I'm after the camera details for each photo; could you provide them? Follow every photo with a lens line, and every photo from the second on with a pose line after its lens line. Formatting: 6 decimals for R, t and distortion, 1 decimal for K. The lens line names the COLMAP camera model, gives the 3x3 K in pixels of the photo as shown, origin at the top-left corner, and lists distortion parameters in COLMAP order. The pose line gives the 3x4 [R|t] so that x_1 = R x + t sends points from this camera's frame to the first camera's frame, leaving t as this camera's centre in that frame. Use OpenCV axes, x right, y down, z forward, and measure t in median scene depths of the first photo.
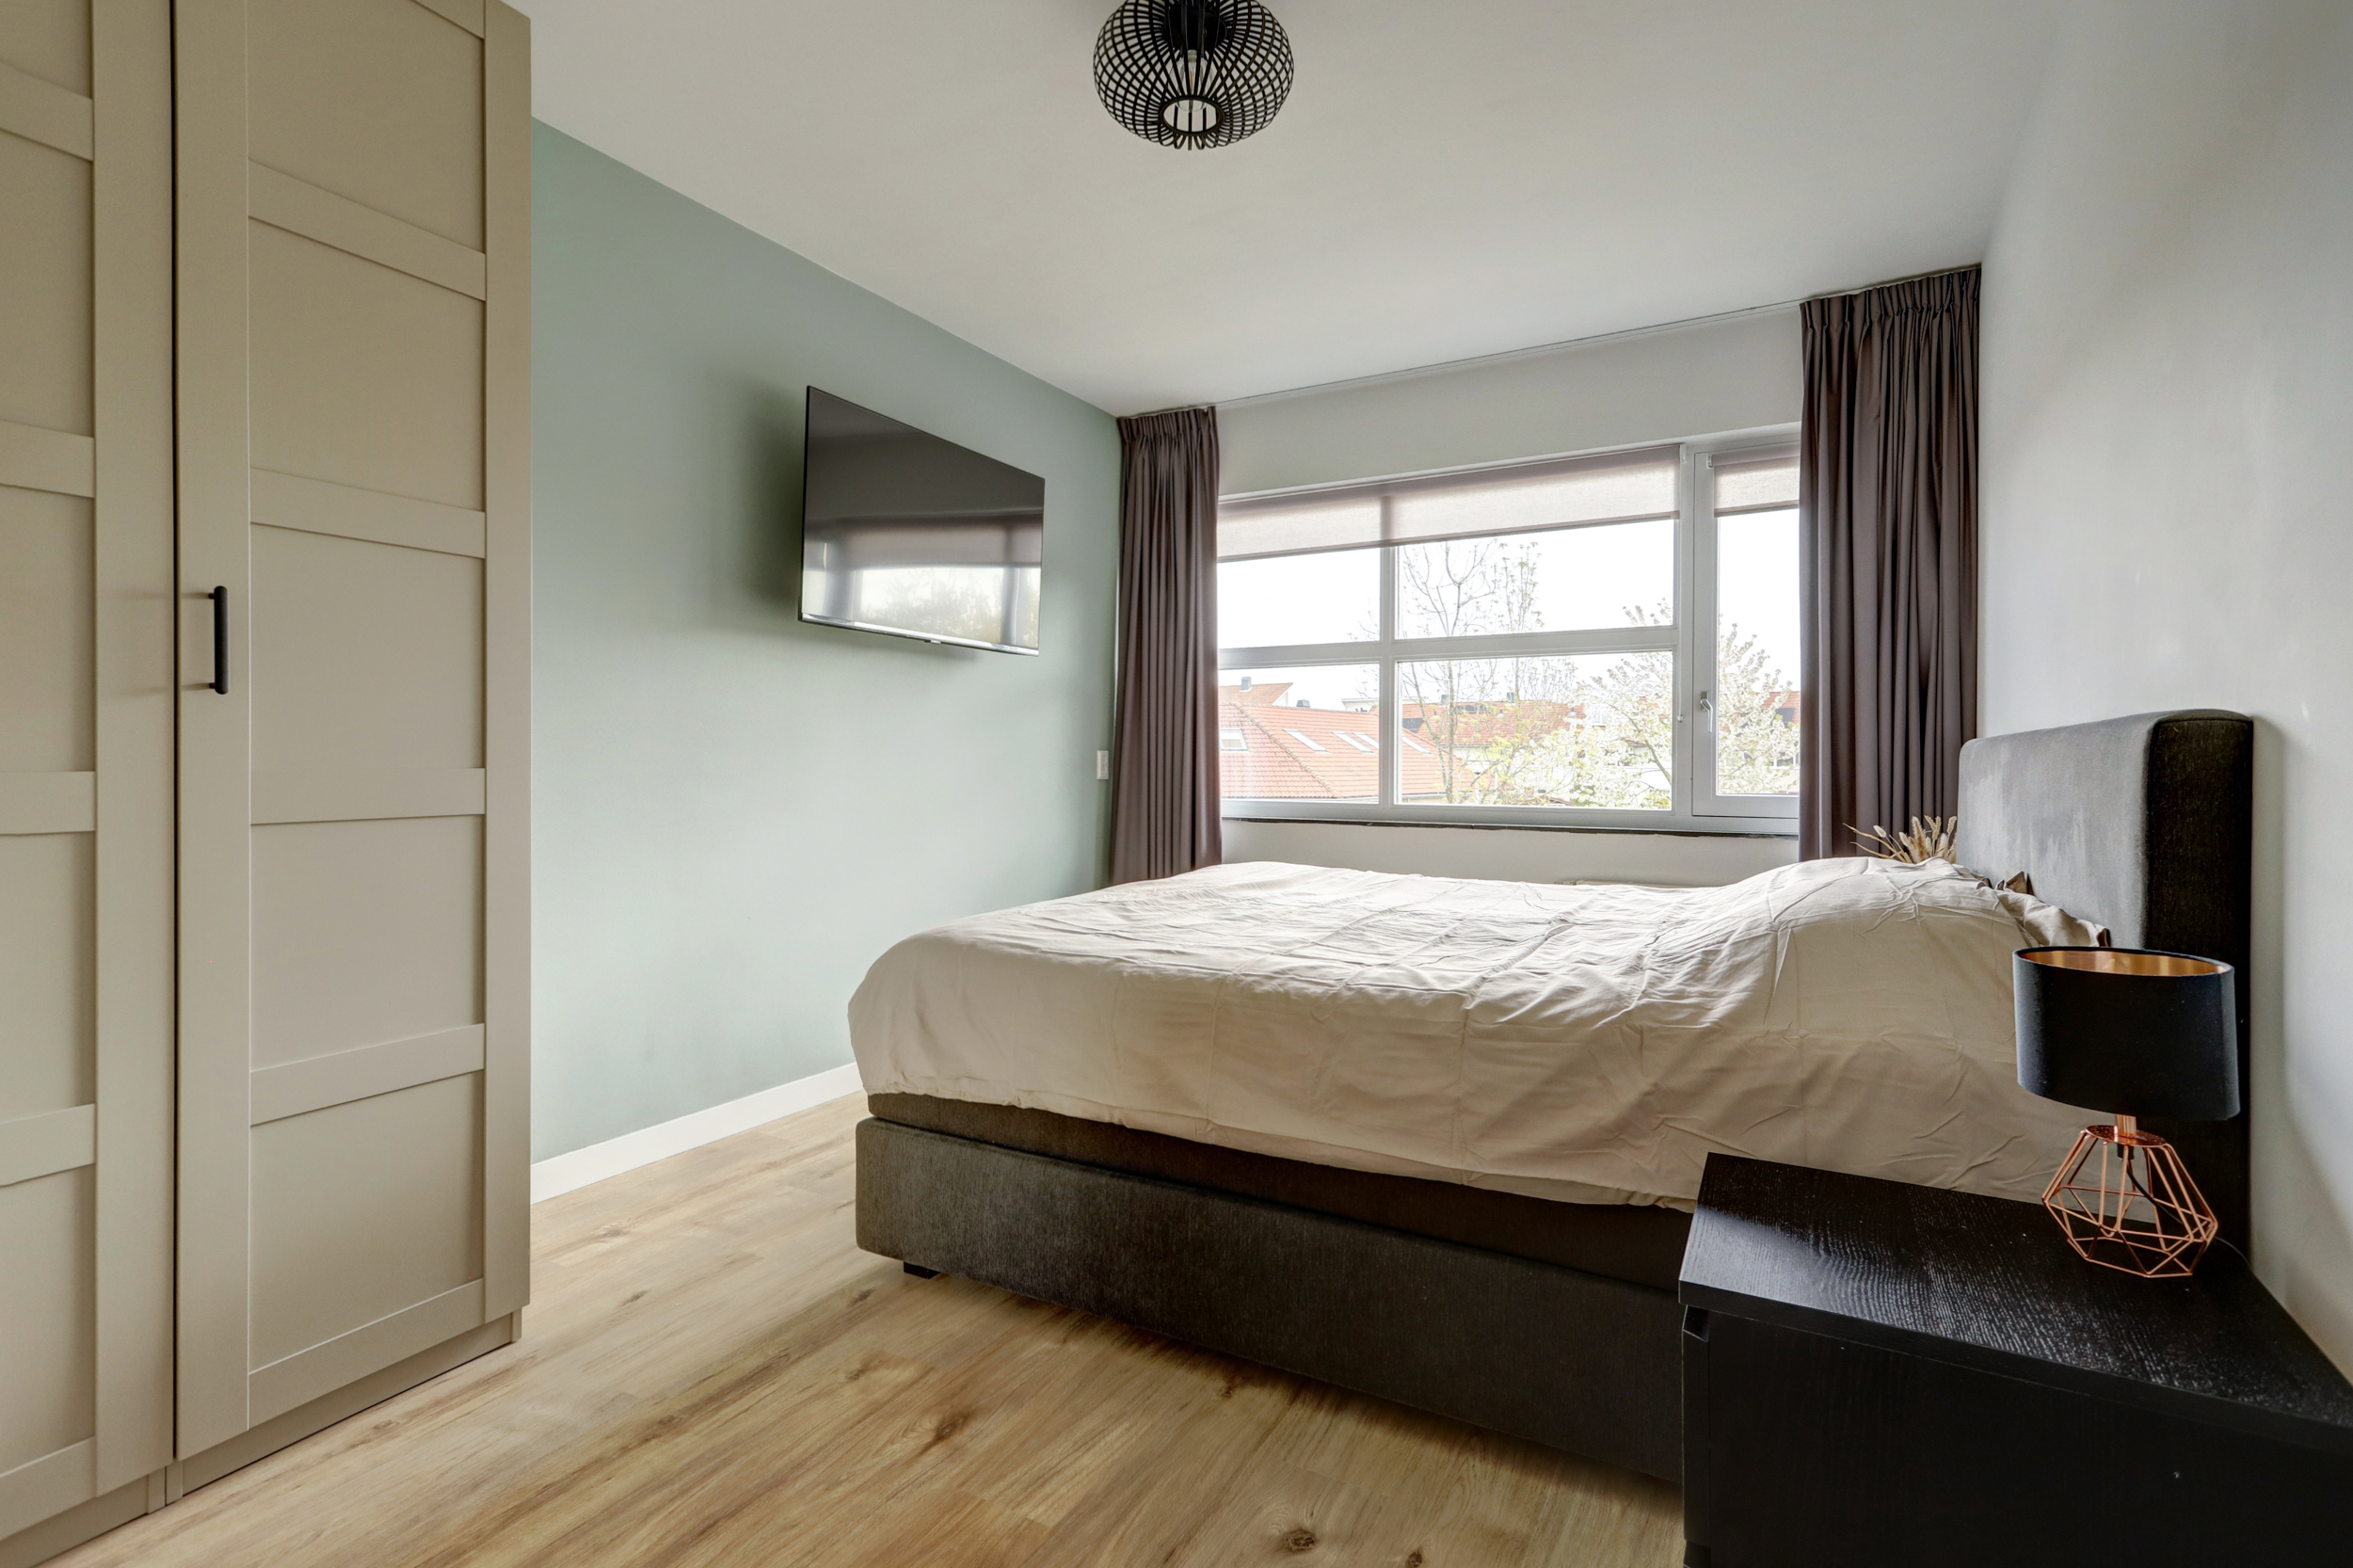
lens RADIAL K [[1126.4, 0, 1167.6], [0, 1126.4, 776.4], [0, 0, 1]] dist [0.018755, 0.000180]
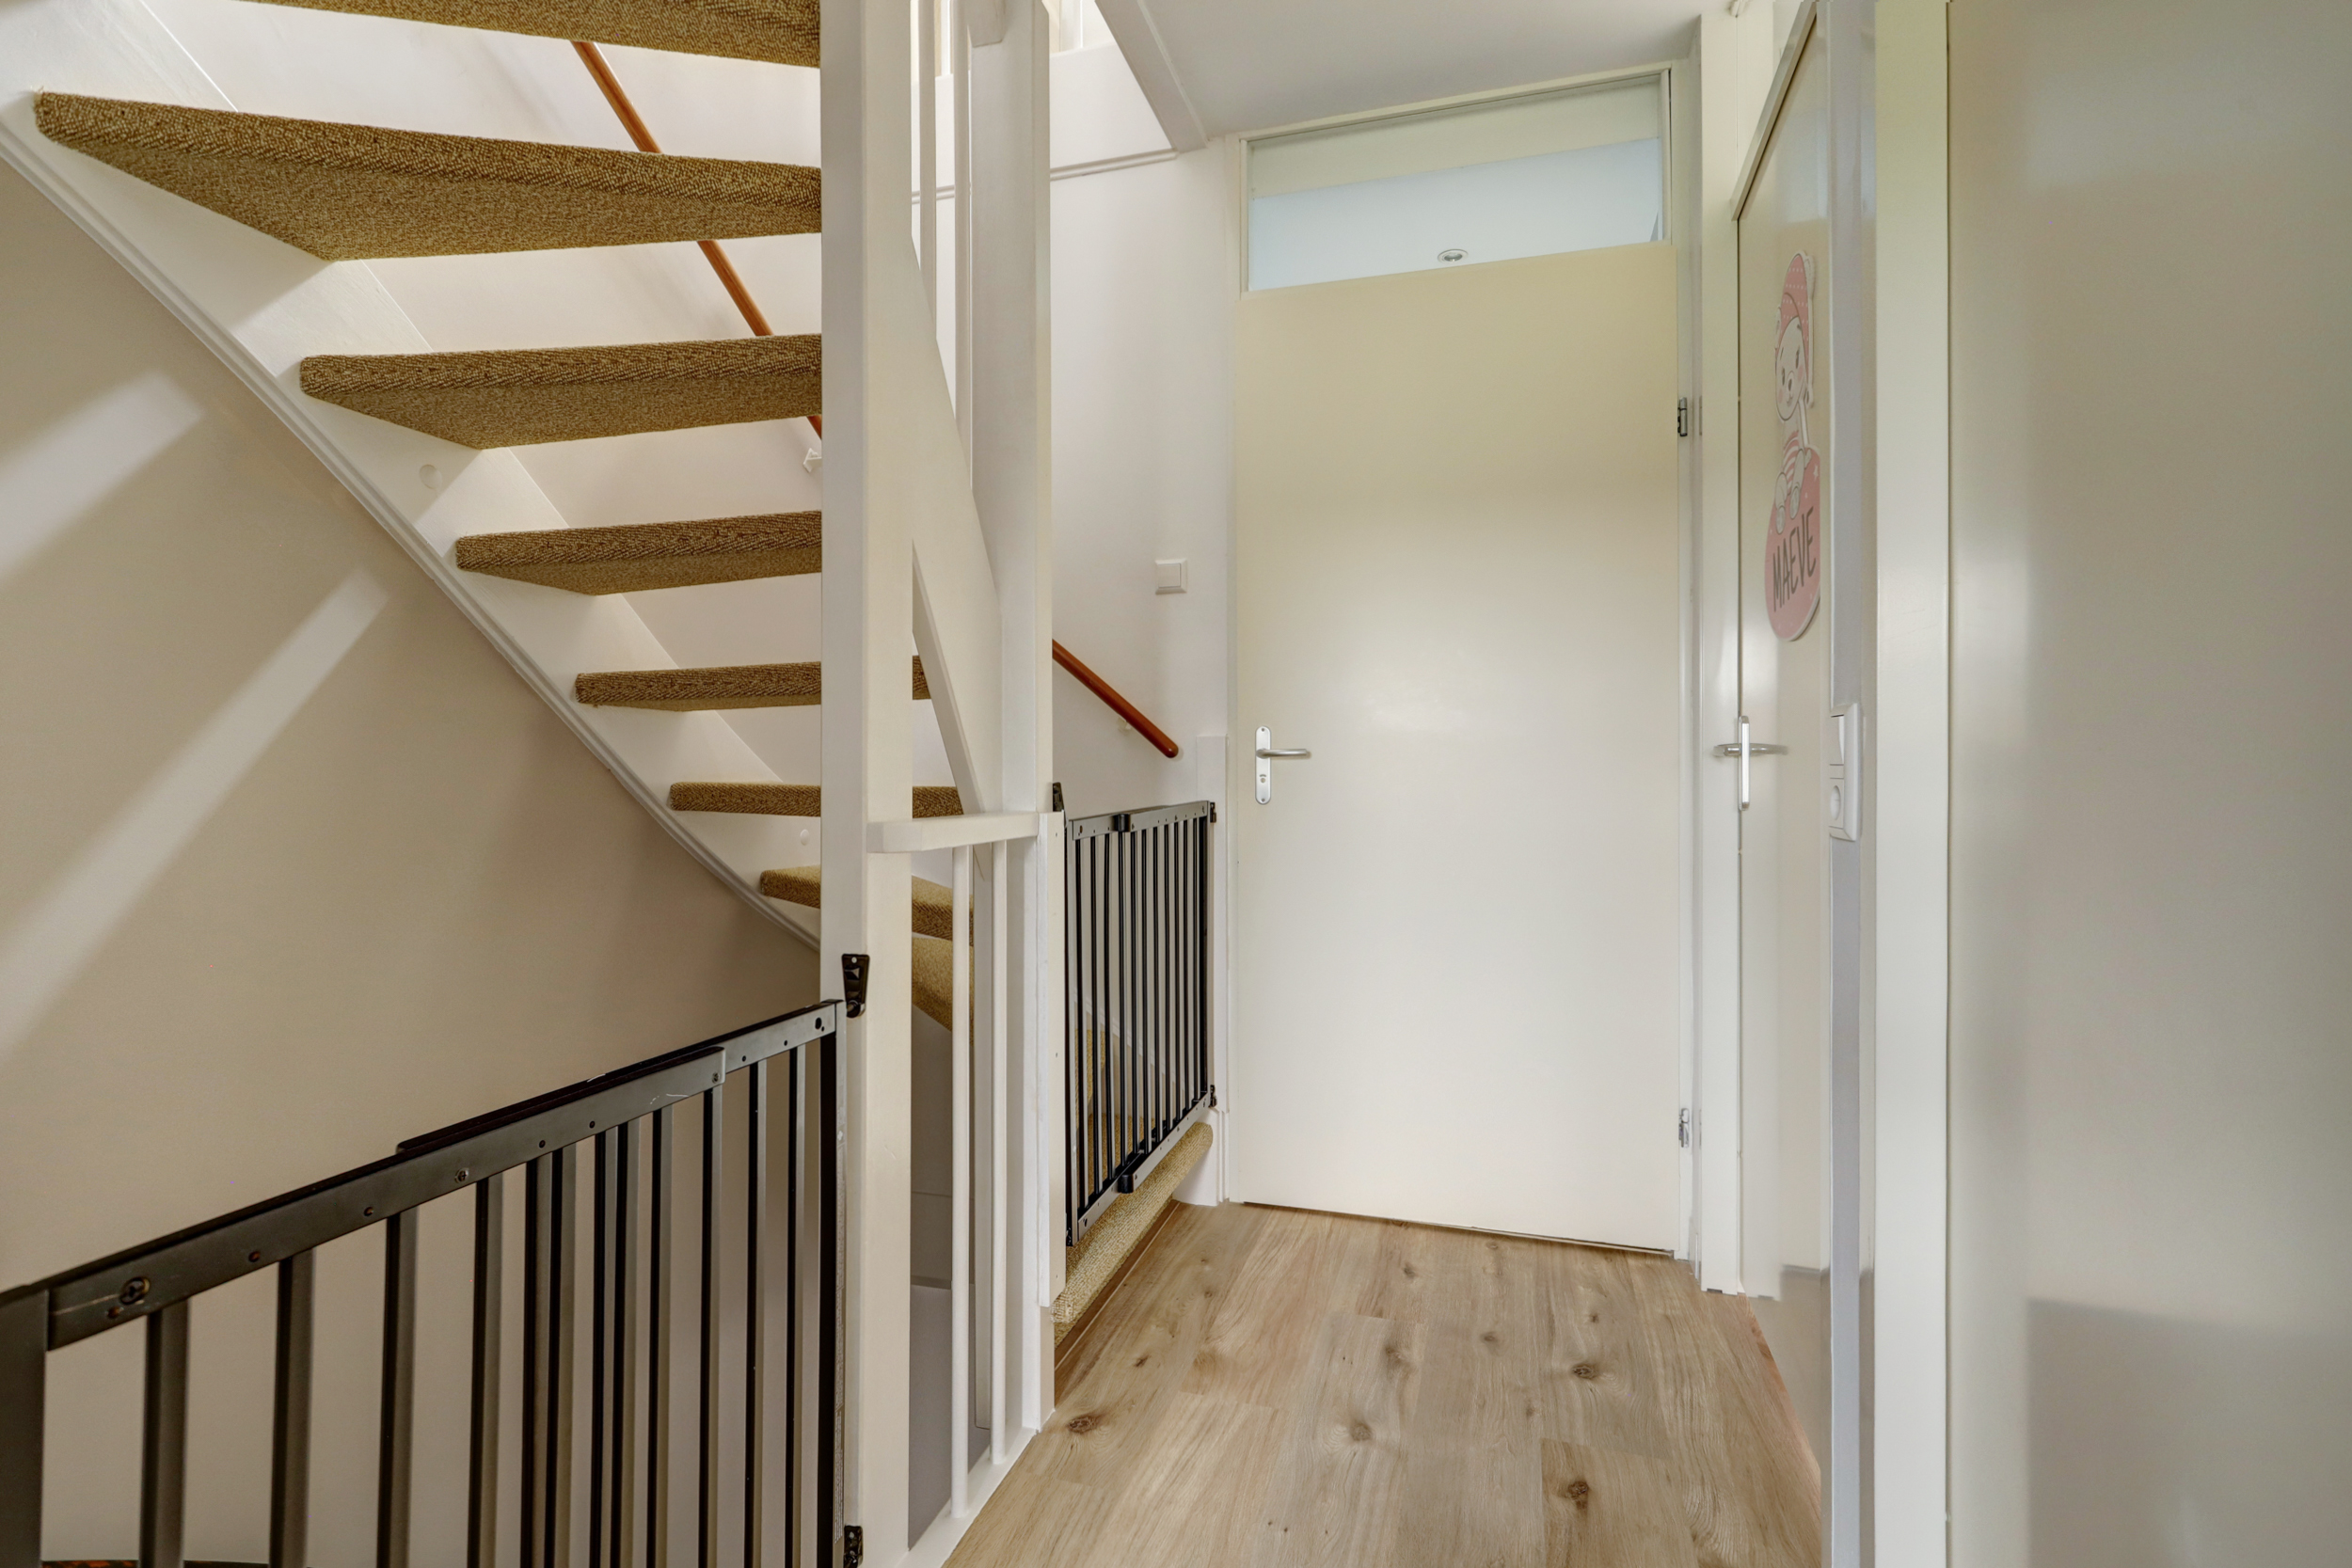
lens RADIAL K [[1125.8, 0, 1175.4], [0, 1125.8, 772.0], [0, 0, 1]] dist [0.018755, 0.000180]
pose [[-0.974463, -0.005771, -0.224476, 0.085103], [-0.008261, 0.999914, 0.010157, -0.010439], [0.224398, 0.011752, -0.974427, 1.055622]]
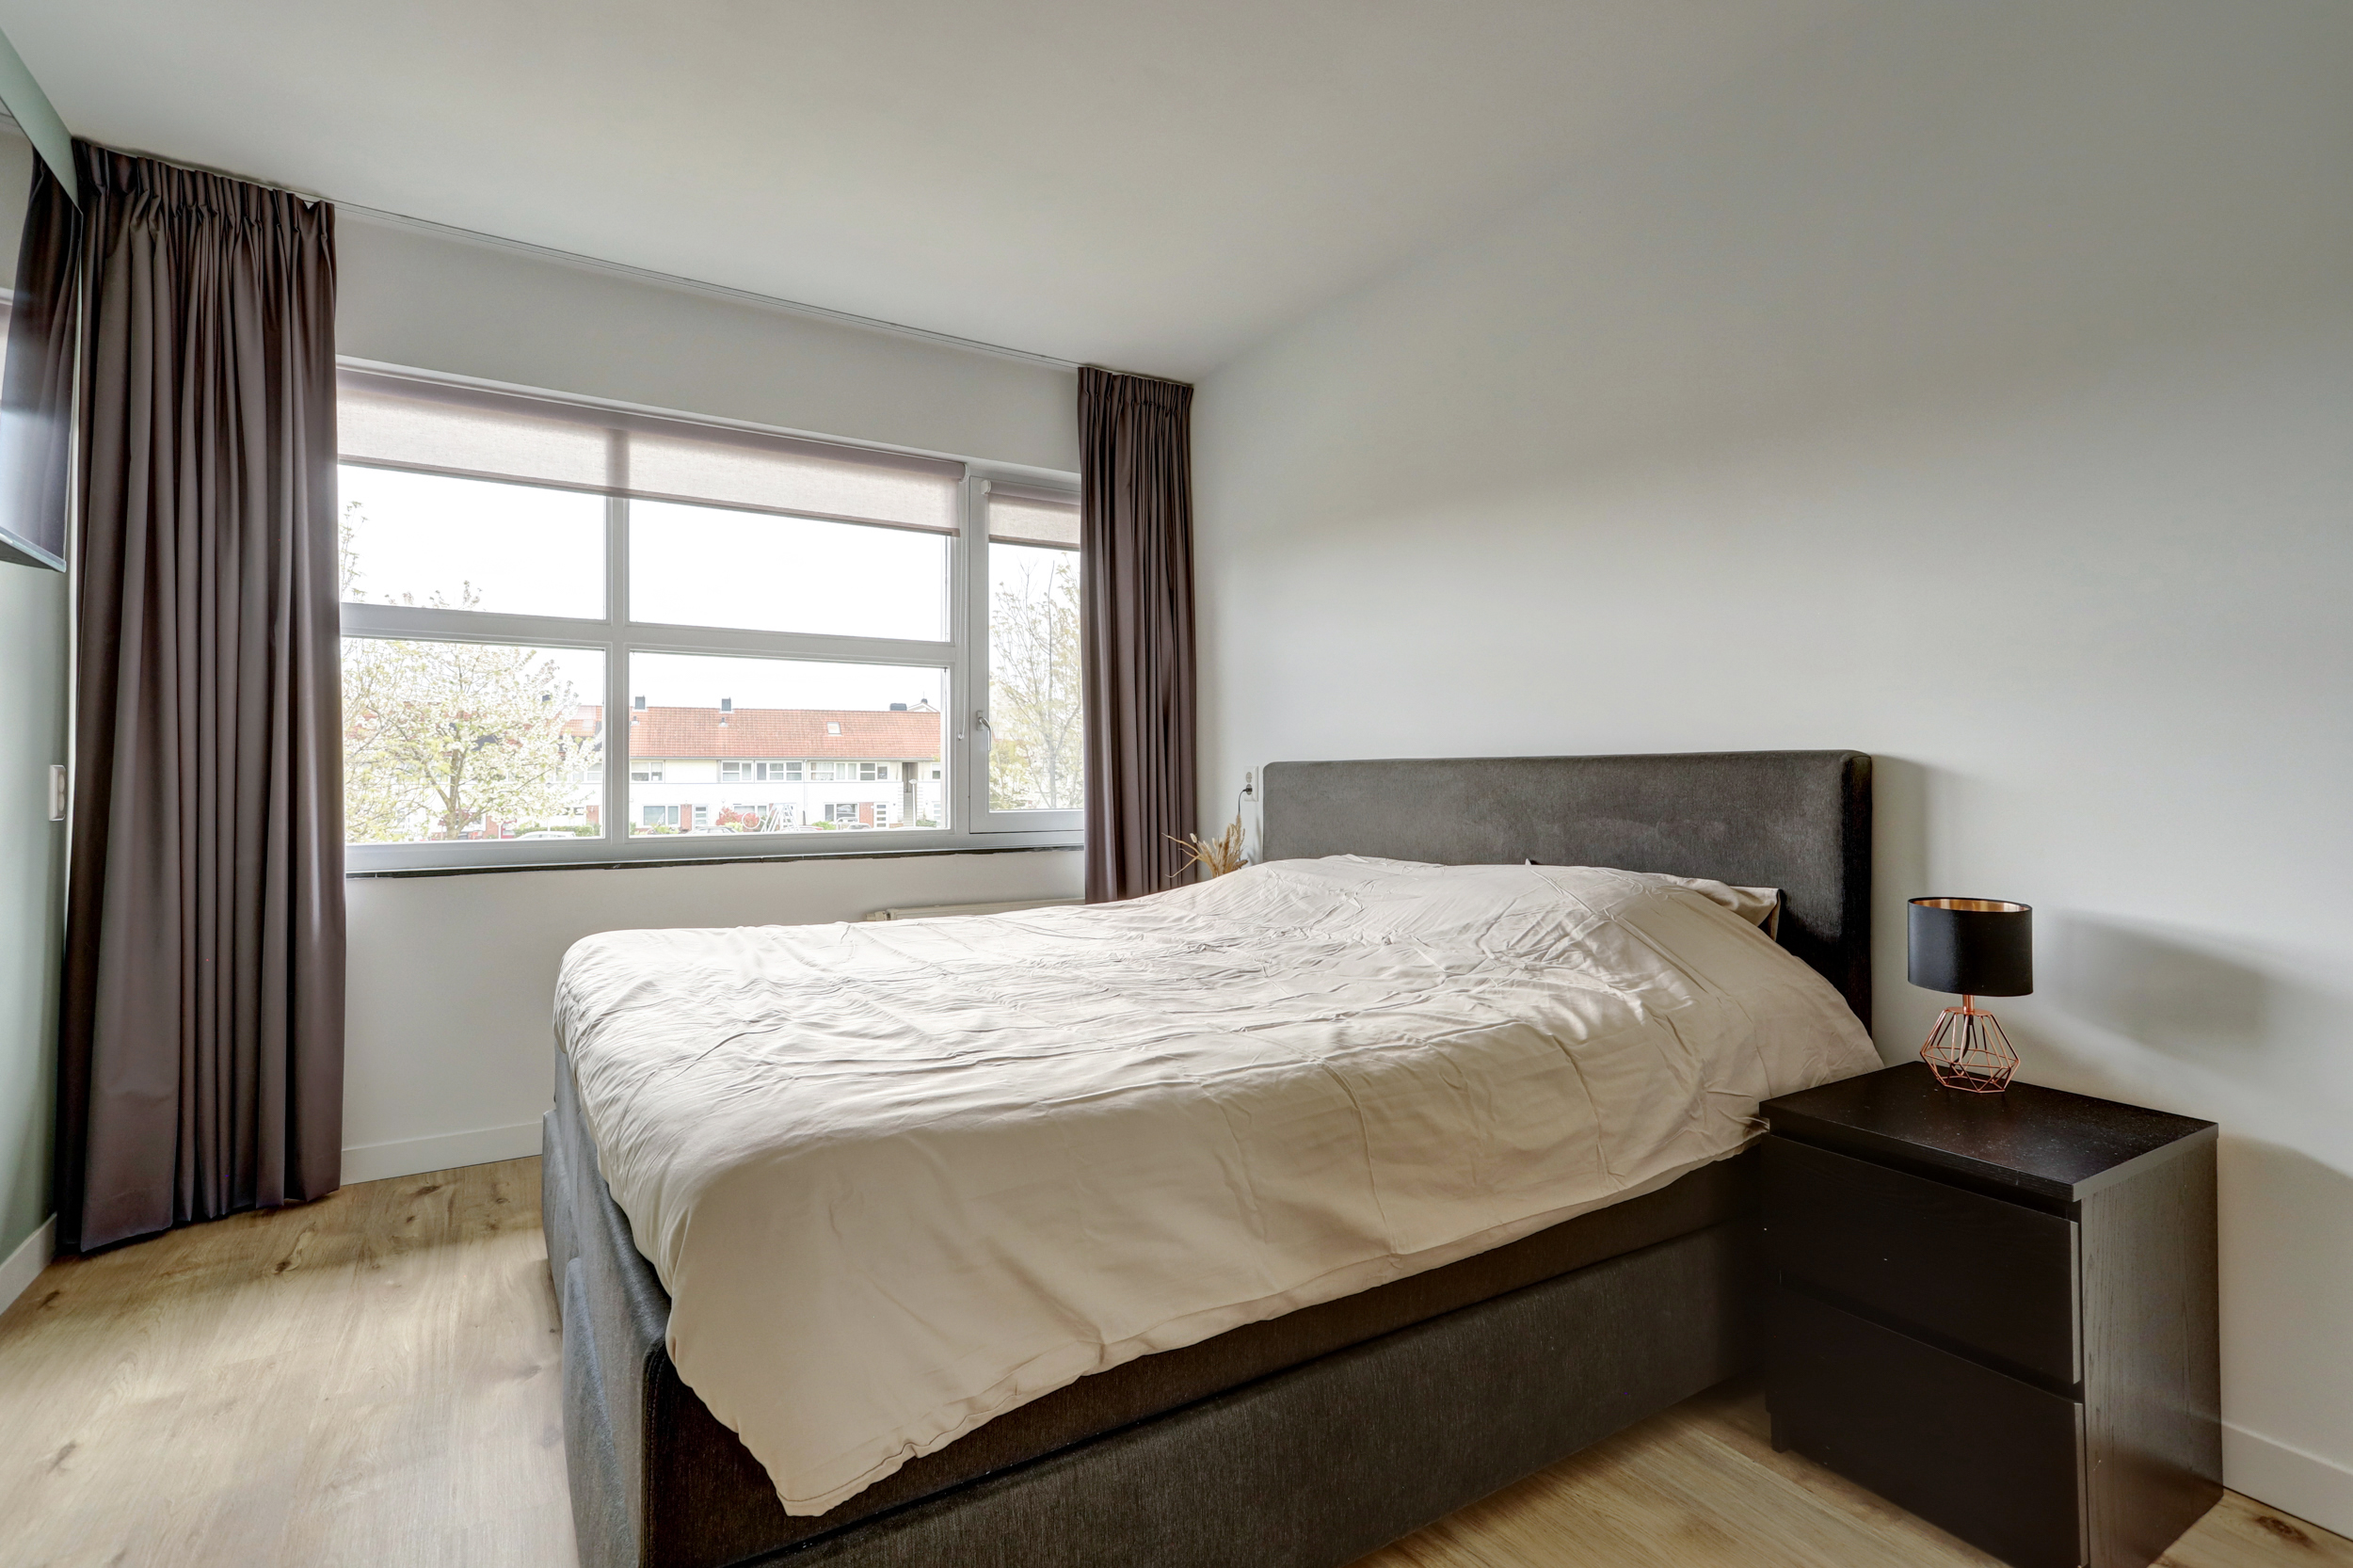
lens RADIAL K [[1126.4, 0, 1192.1], [0, 1126.4, 773.1], [0, 0, 1]] dist [0.018755, 0.000180]
pose [[0.480006, -0.002391, 0.877262, -0.319905], [0.015372, 0.999866, -0.005686, -0.010053], [-0.877130, 0.016214, 0.479979, 0.338234]]
